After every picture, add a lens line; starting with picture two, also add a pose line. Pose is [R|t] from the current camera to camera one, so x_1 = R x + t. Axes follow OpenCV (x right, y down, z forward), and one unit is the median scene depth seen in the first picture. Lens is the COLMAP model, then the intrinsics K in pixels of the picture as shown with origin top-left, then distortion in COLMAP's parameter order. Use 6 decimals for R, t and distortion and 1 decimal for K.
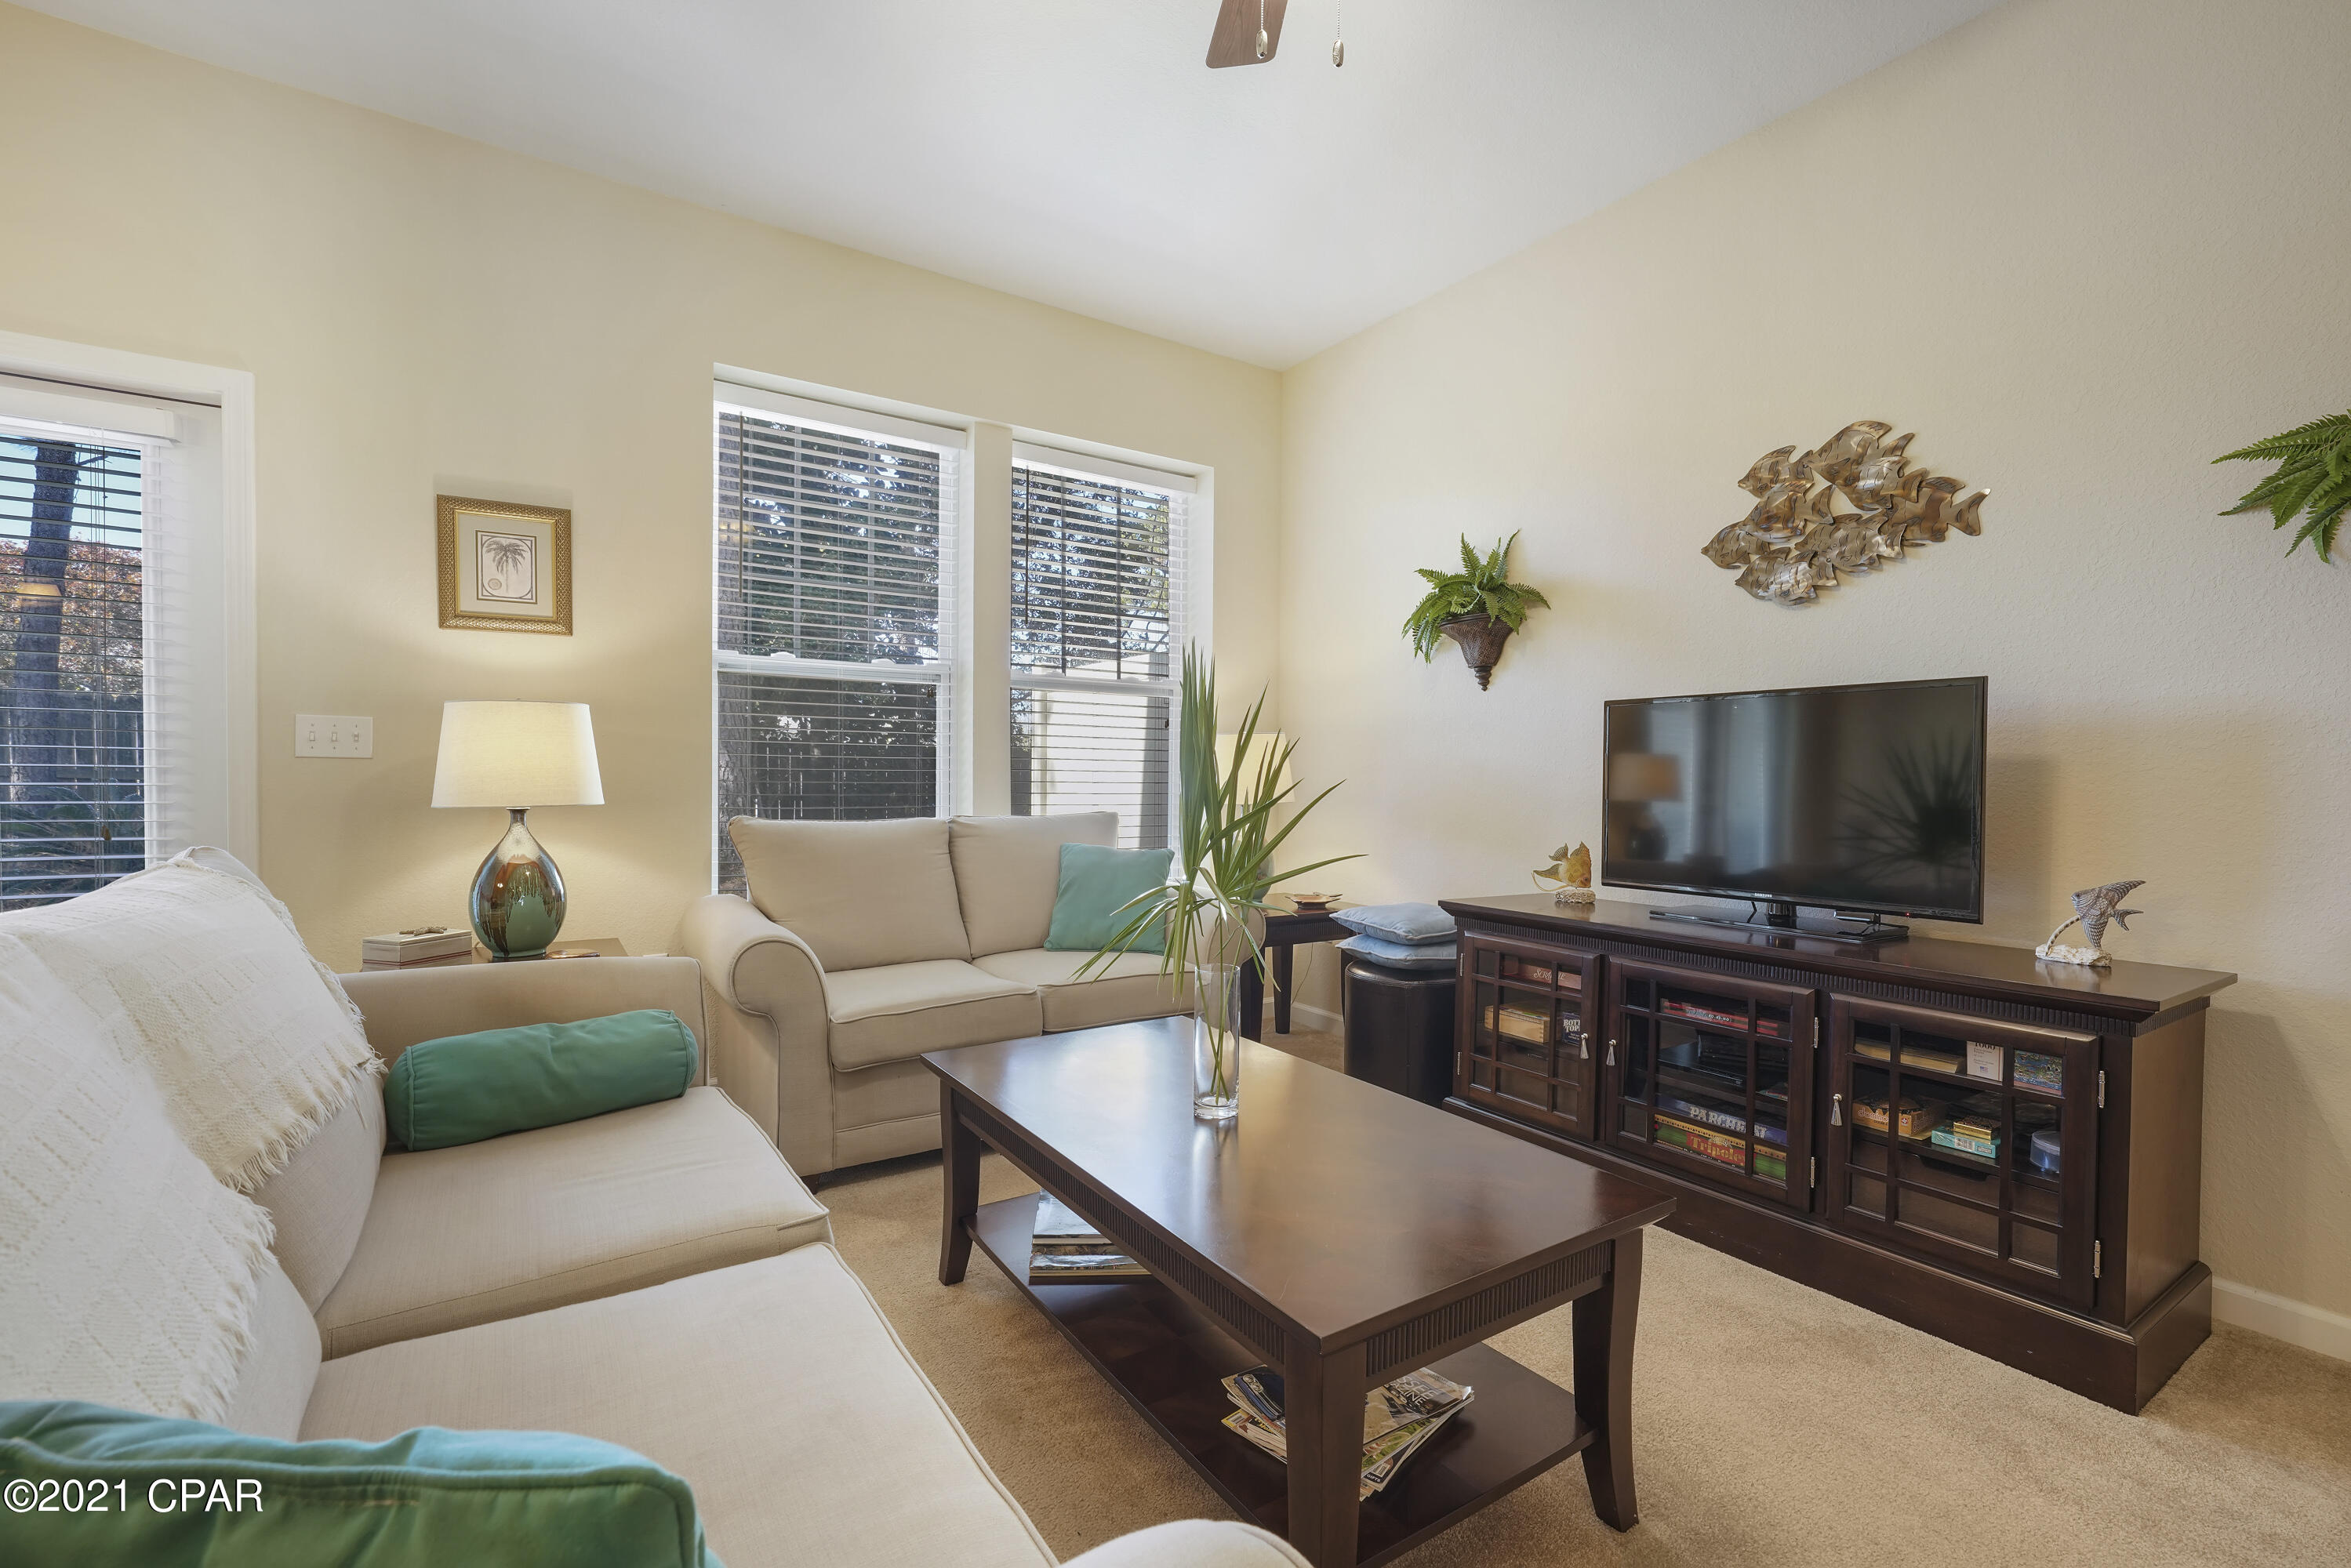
lens RADIAL K [[1021.8, 0, 1188.0], [0, 1021.8, 787.9], [0, 0, 1]] dist [-0.000793, 0.000840]
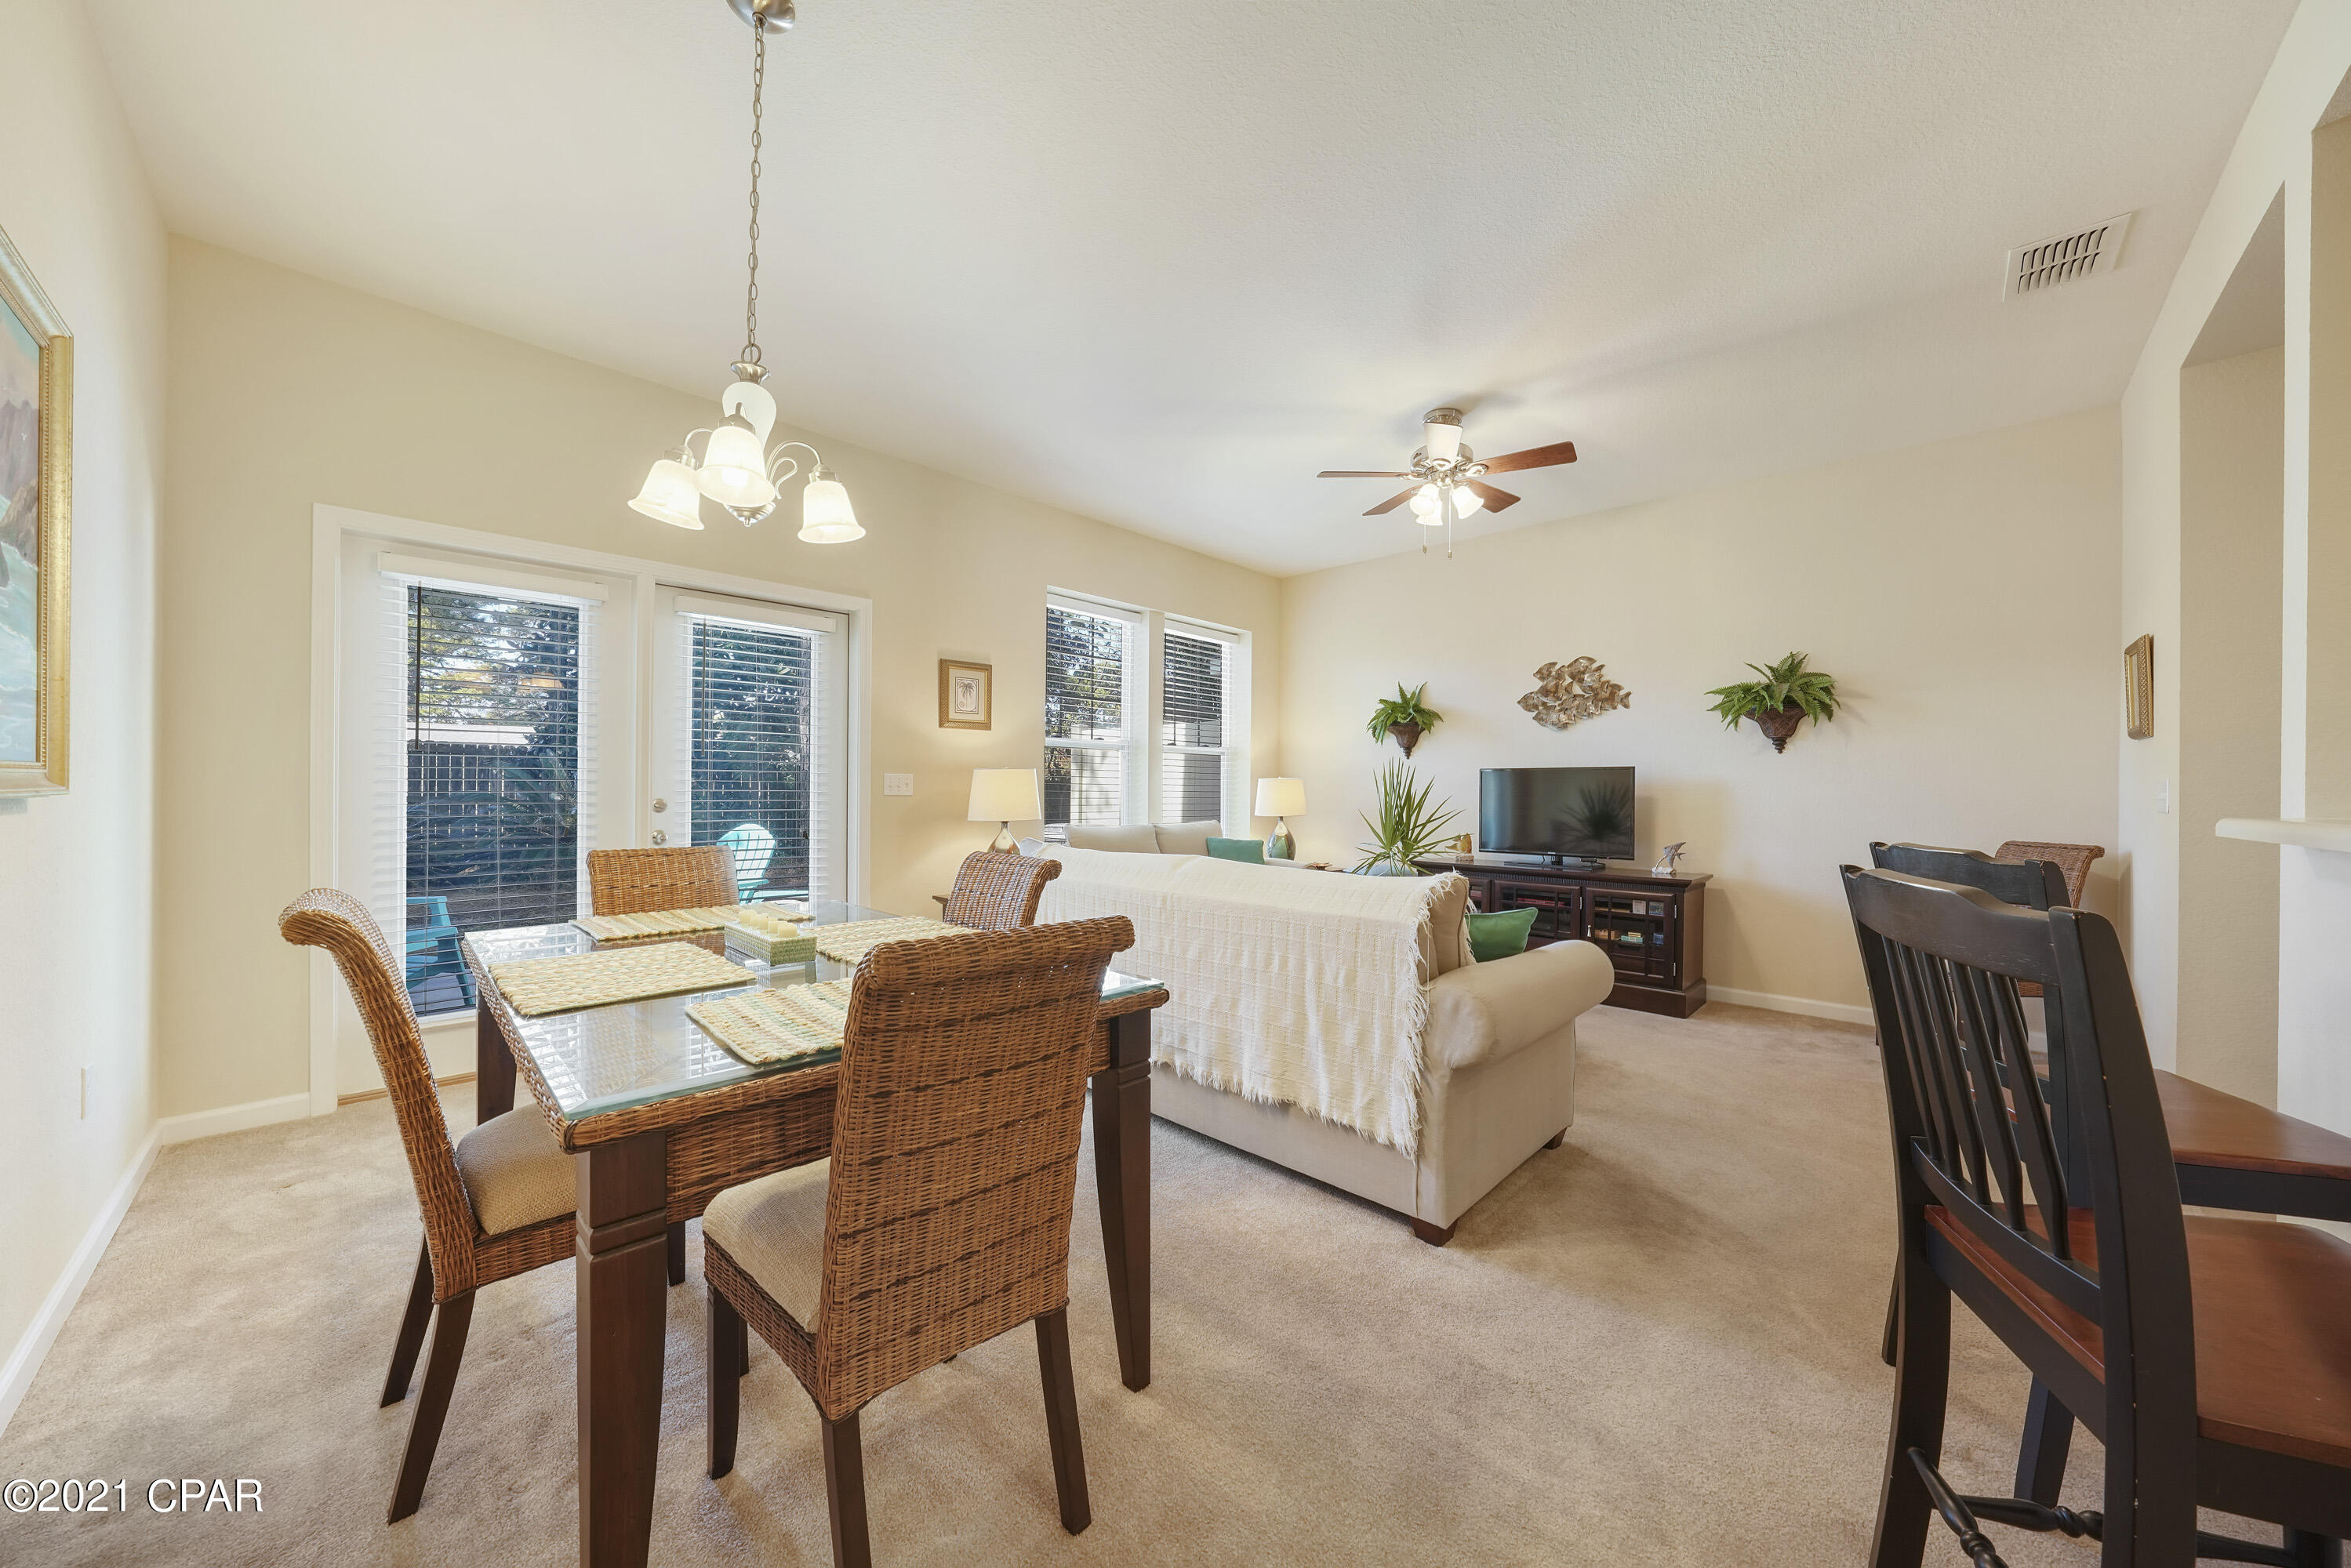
lens RADIAL K [[816.9, 0, 1190.9], [0, 816.9, 789.4], [0, 0, 1]] dist [-0.017758, 0.002294]
pose [[0.975820, 0.000616, 0.218574, -0.639388], [0.001787, 0.999940, -0.010793, -0.023557], [-0.218568, 0.010923, 0.975761, -0.640944]]
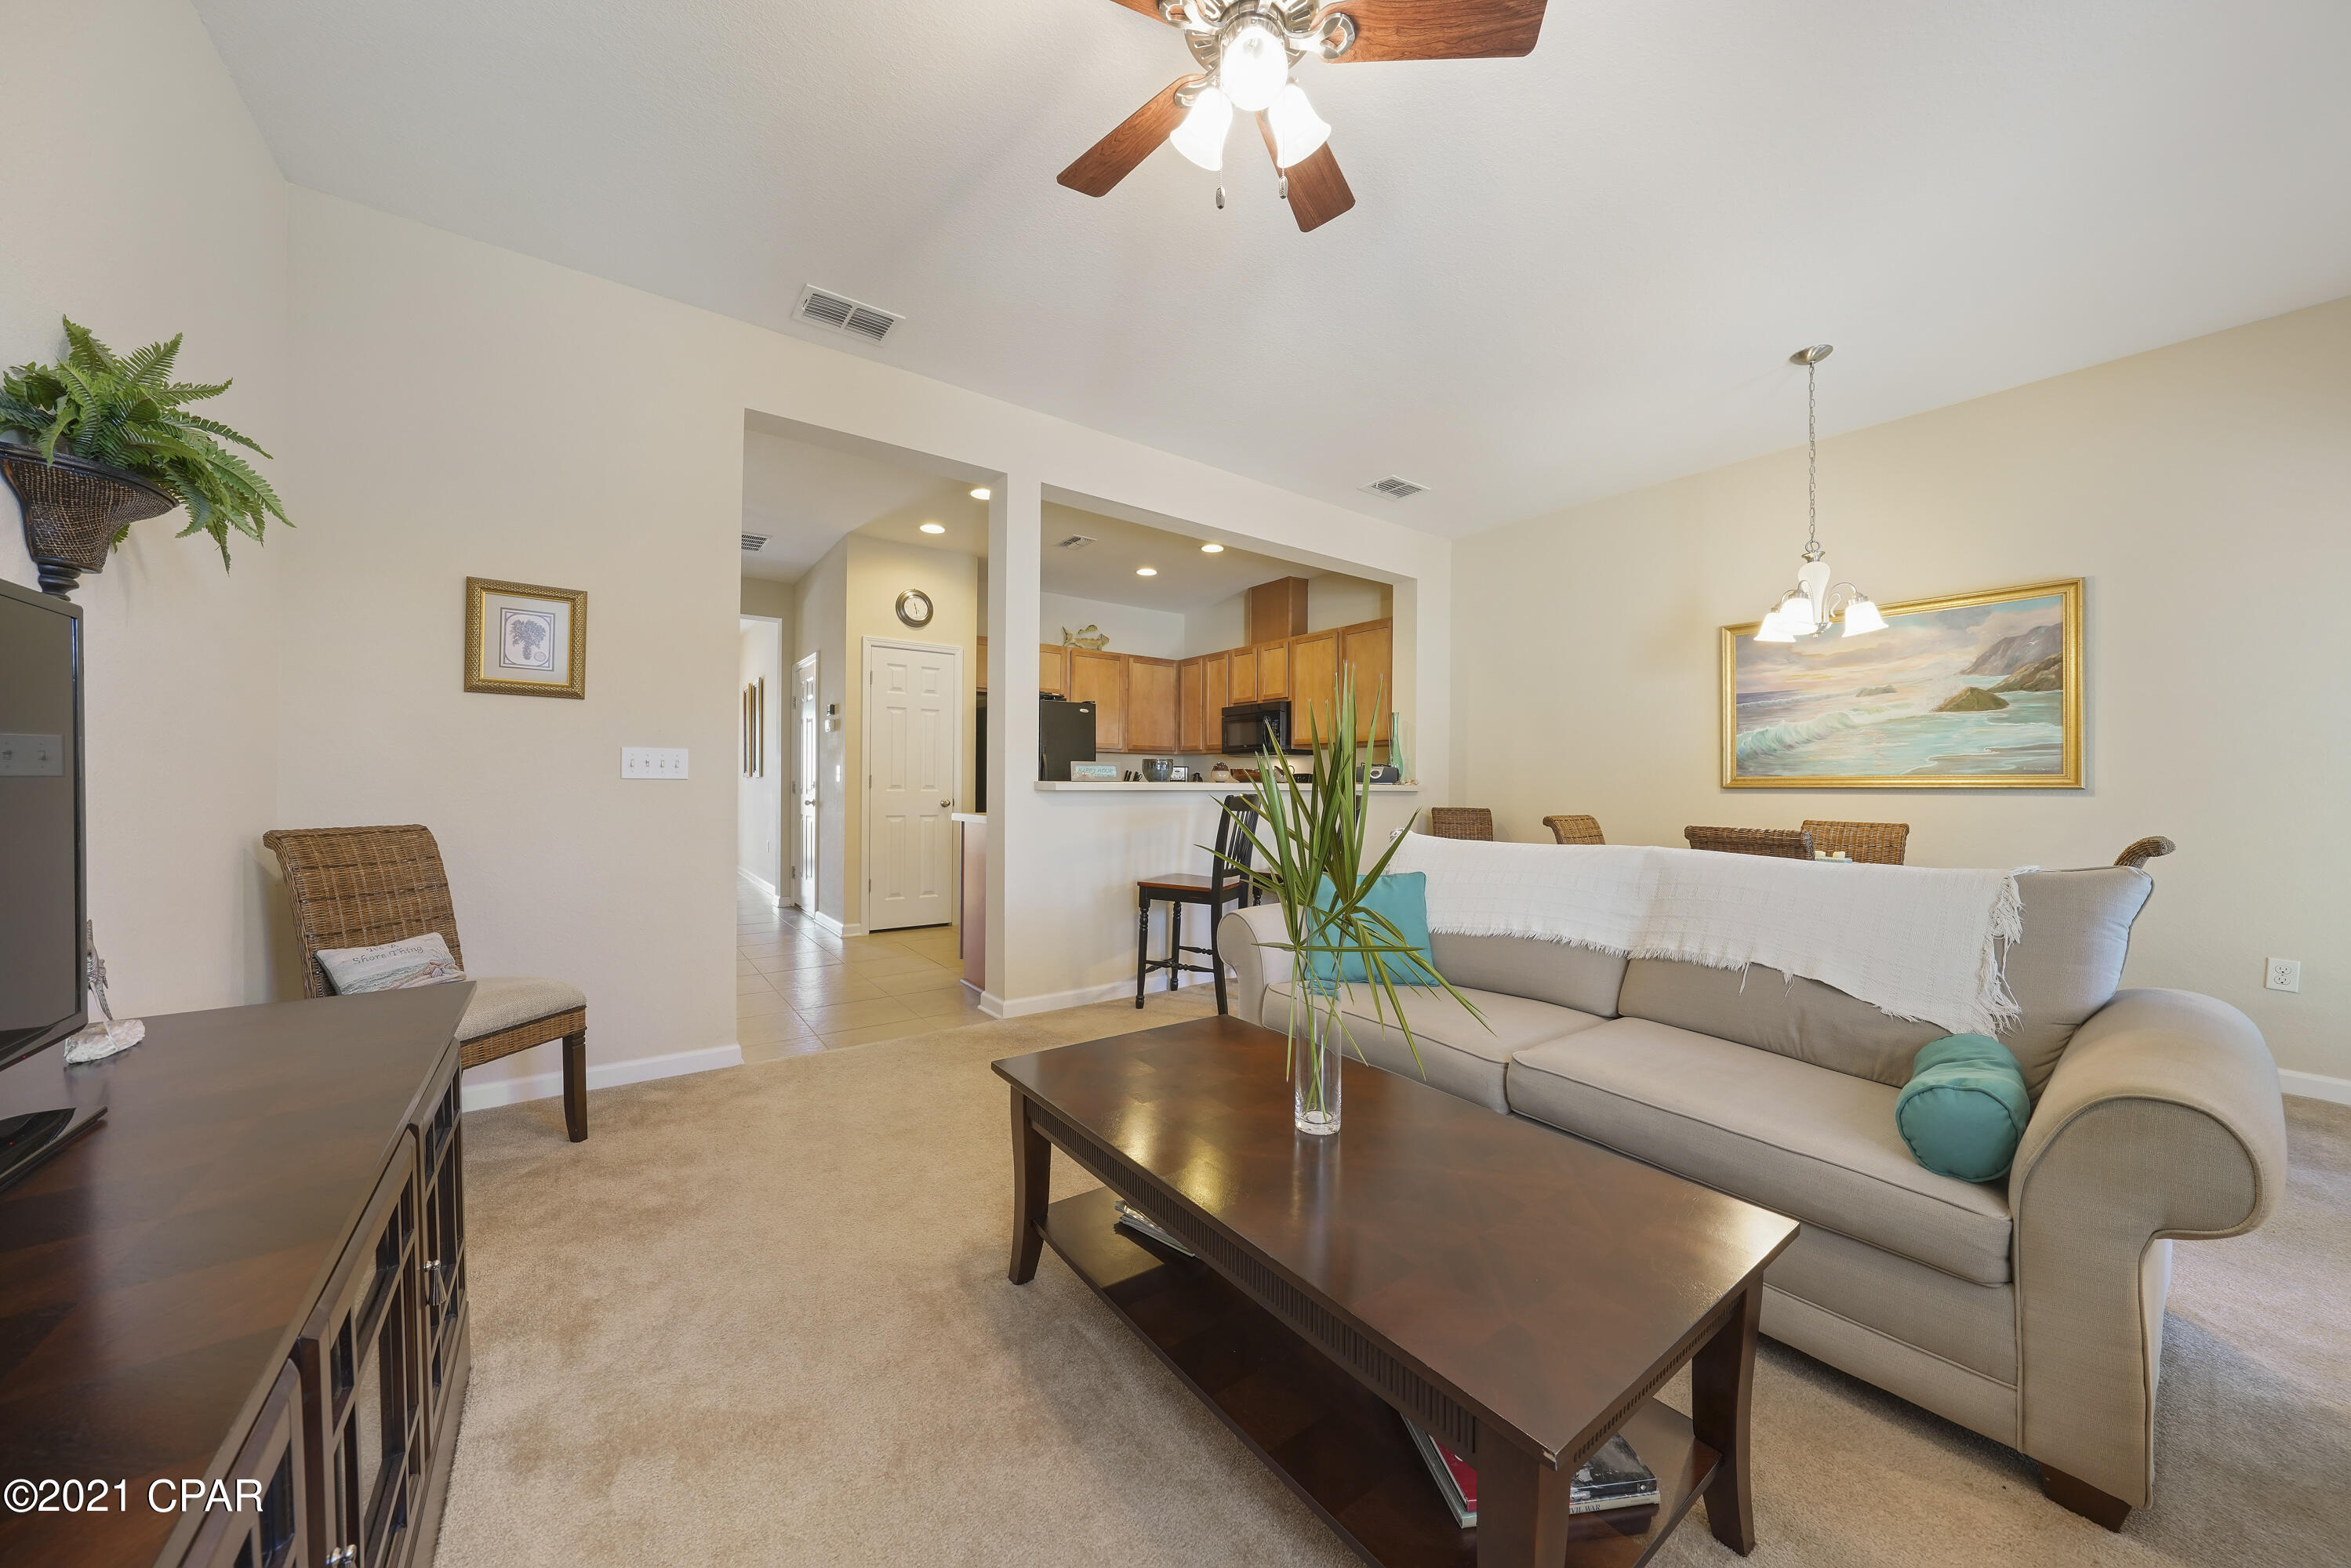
lens RADIAL K [[798.8, 0, 1160.4], [0, 798.8, 779.1], [0, 0, 1]] dist [-0.000604, -0.000011]
pose [[-0.999116, -0.019266, -0.037367, 0.151012], [-0.019674, 0.999750, 0.010582, -0.025554], [0.037154, 0.011308, -0.999246, 1.186340]]
